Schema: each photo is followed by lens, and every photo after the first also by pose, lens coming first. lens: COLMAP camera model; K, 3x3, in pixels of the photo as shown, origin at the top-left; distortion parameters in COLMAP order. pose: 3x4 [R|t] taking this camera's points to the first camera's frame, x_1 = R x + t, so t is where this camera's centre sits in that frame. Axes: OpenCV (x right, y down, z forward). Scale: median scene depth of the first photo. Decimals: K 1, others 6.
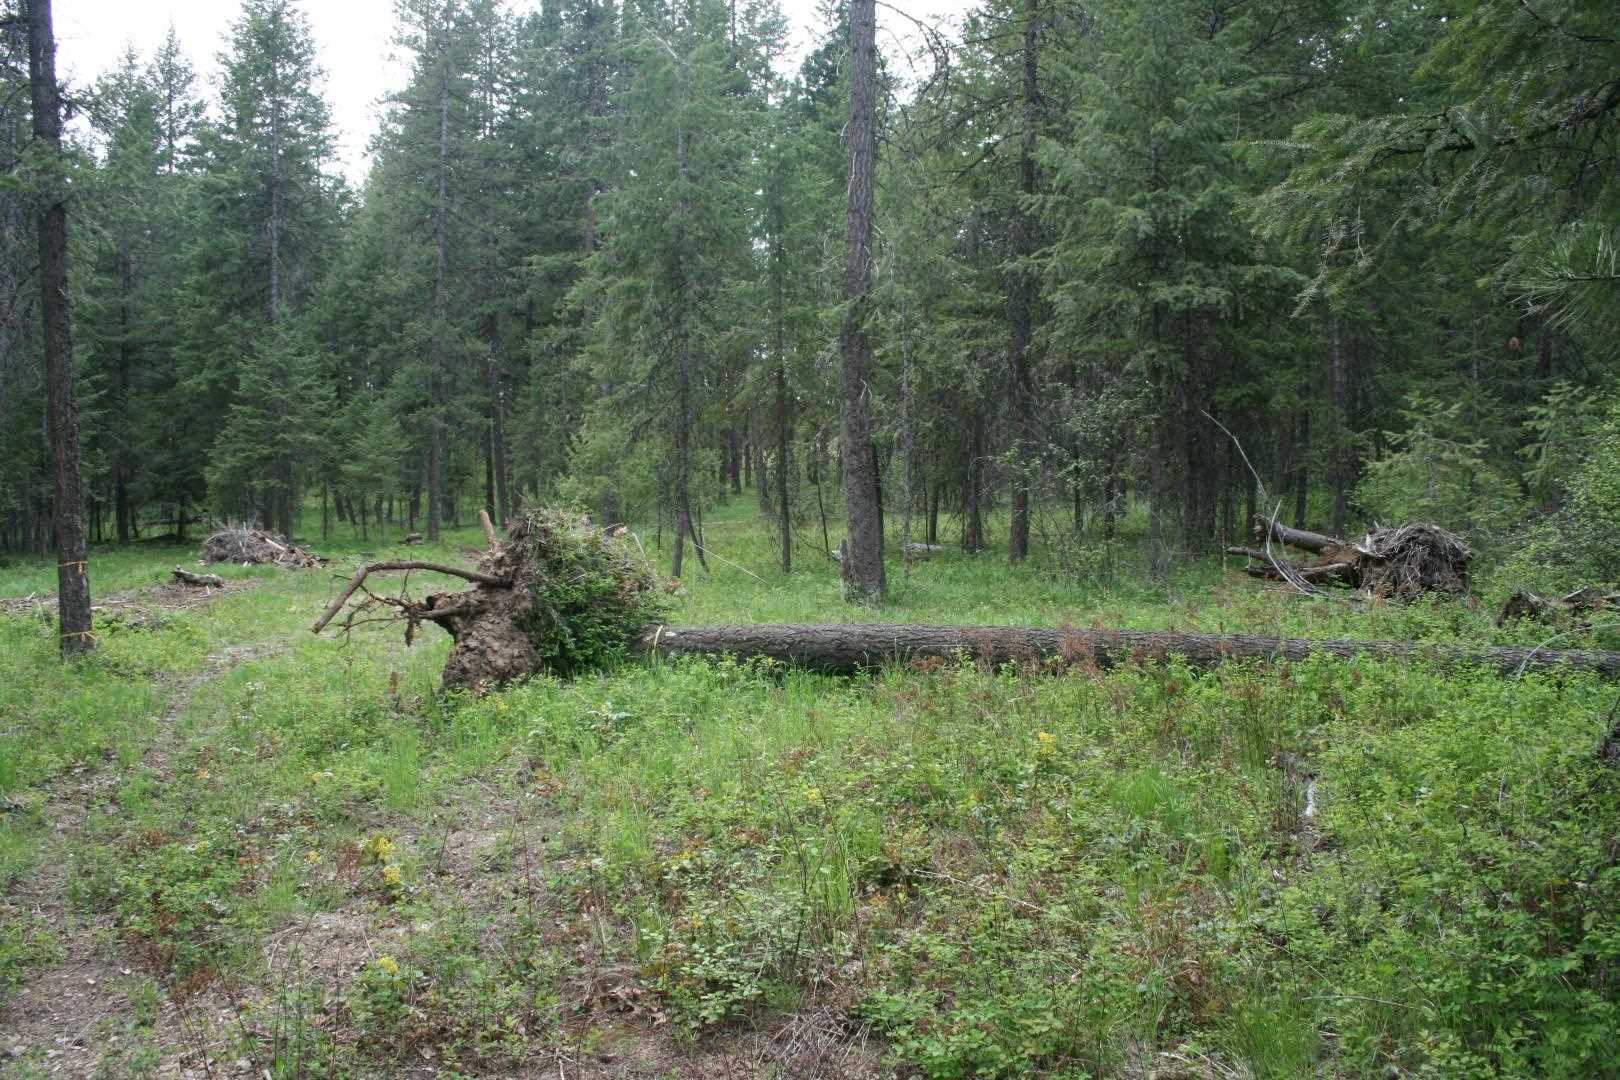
lens RADIAL K [[1333.9, 0, 808.9], [0, 1333.9, 539.5], [0, 0, 1]] dist [-0.155981, 0.127688]
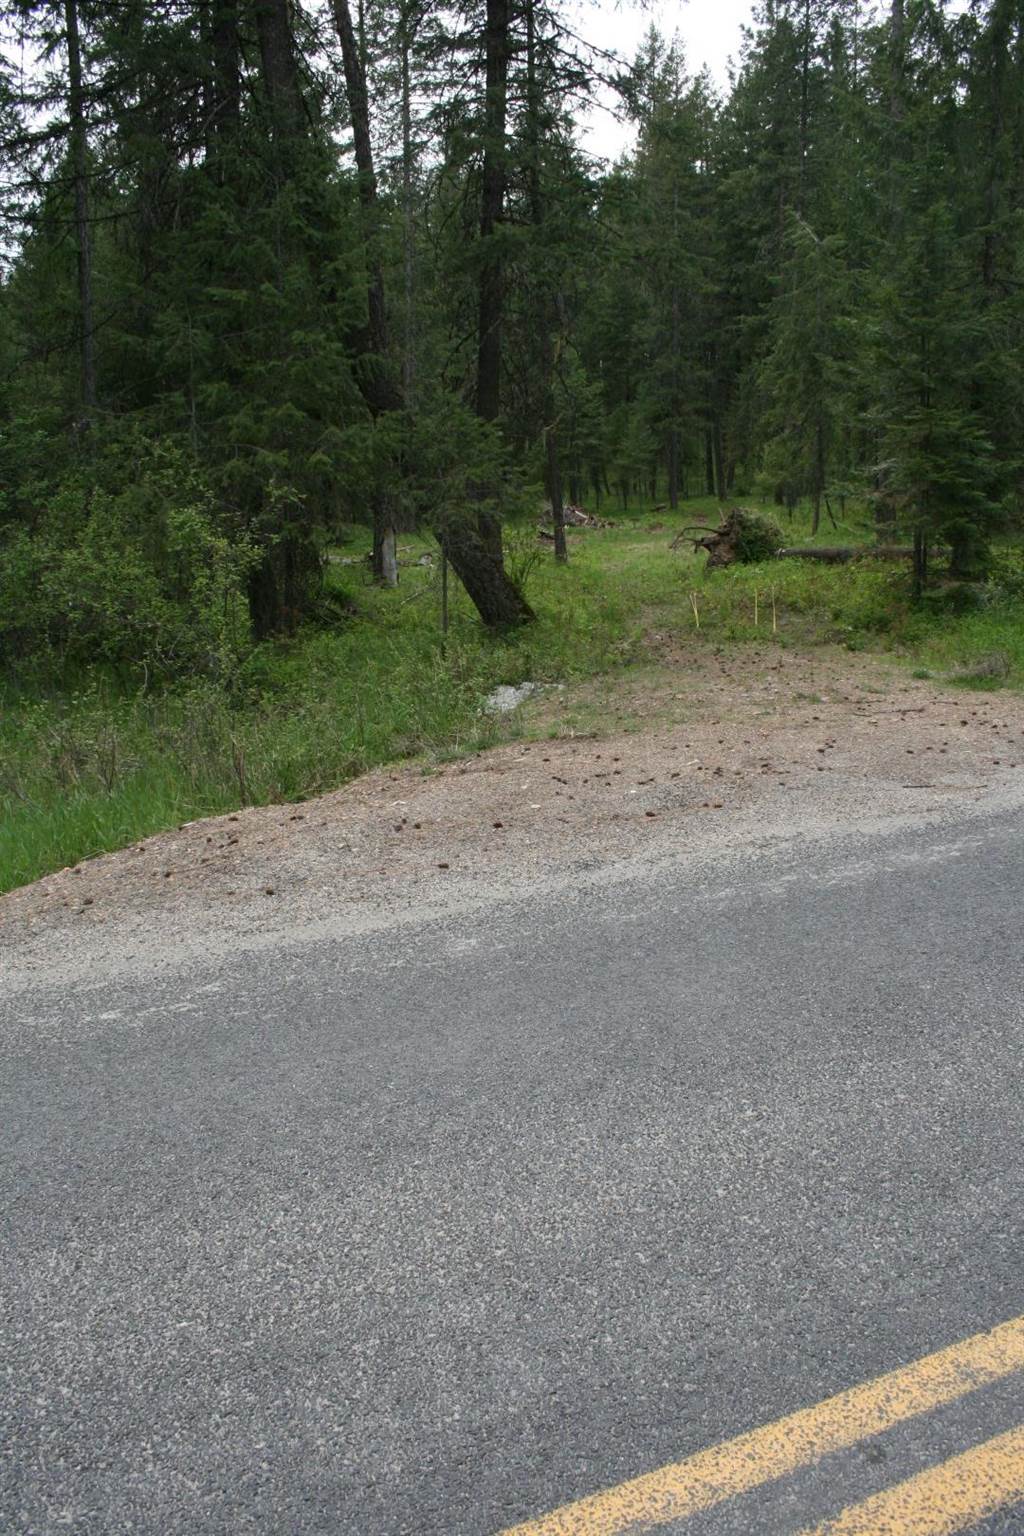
lens RADIAL K [[1264.7, 0, 506.4], [0, 1264.7, 773.7], [0, 0, 1]] dist [-0.155981, 0.127688]
pose [[0.924609, 0.059062, -0.376311, 0.166864], [0.023413, 0.977227, 0.210901, -0.018549], [0.380198, -0.203812, 0.902170, -0.761459]]
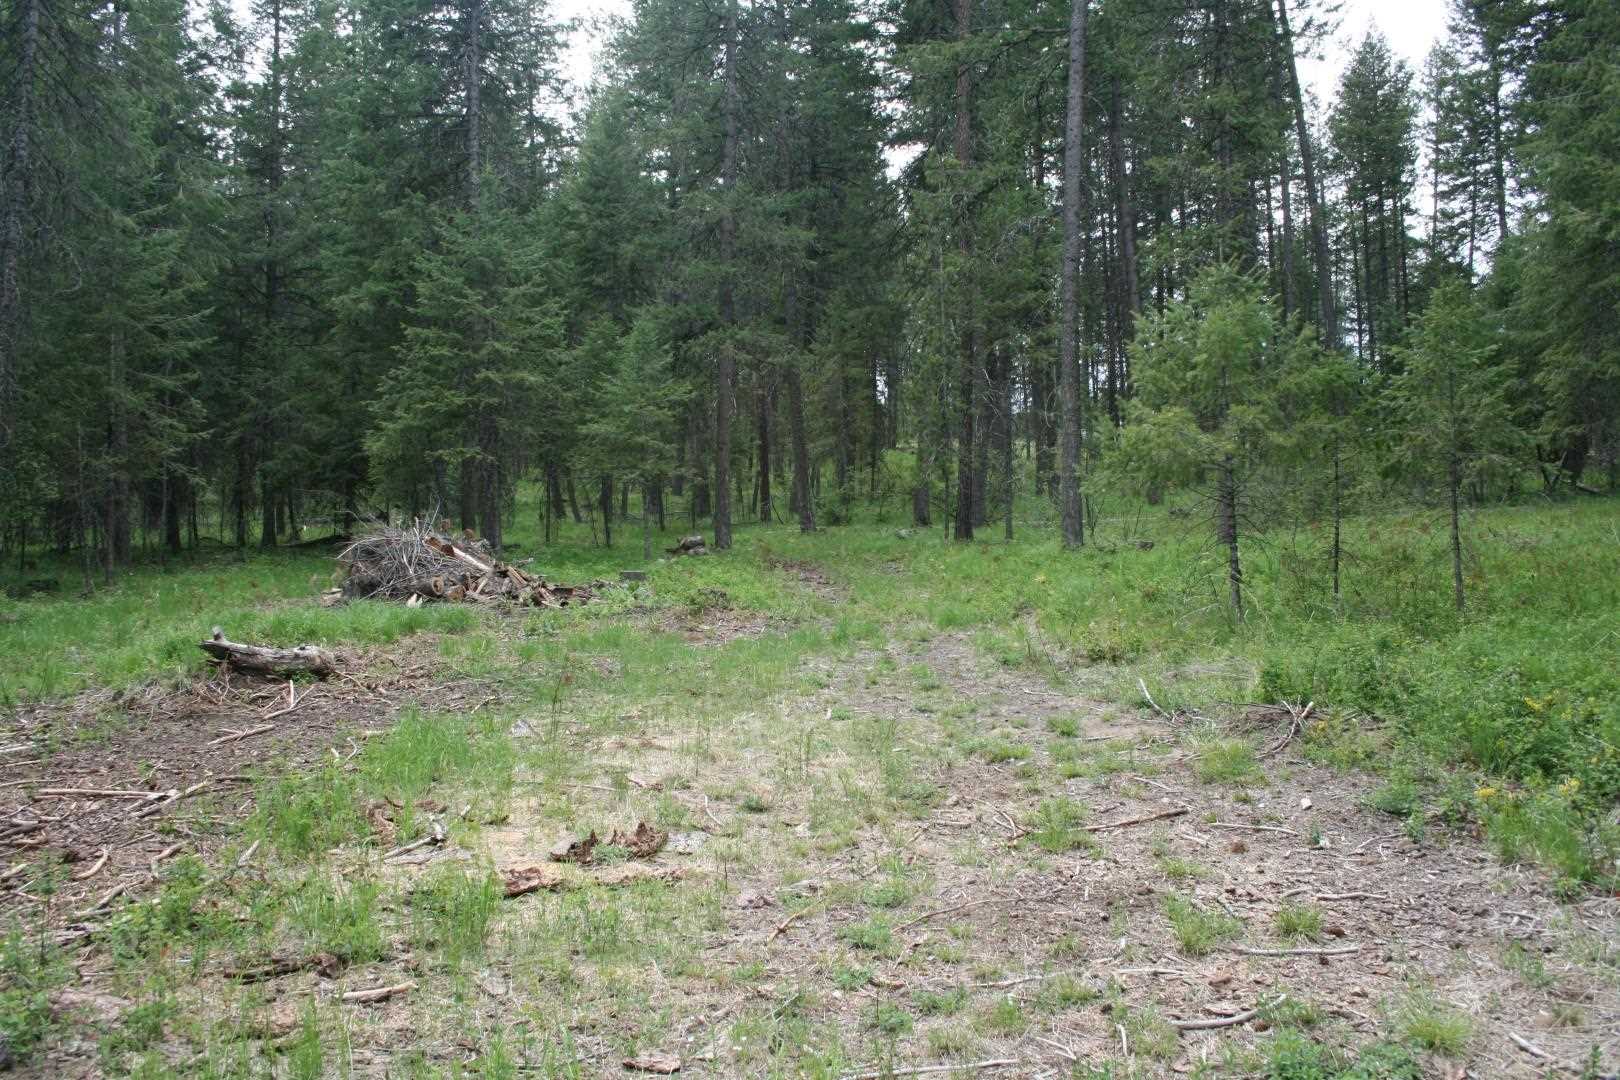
lens RADIAL K [[1333.9, 0, 799.2], [0, 1333.9, 550.0], [0, 0, 1]] dist [-0.155981, 0.127688]
pose [[0.988336, 0.002453, -0.152267, -0.294163], [-0.001067, 0.999957, 0.009185, -0.007570], [0.152284, -0.008916, 0.988297, 0.734894]]
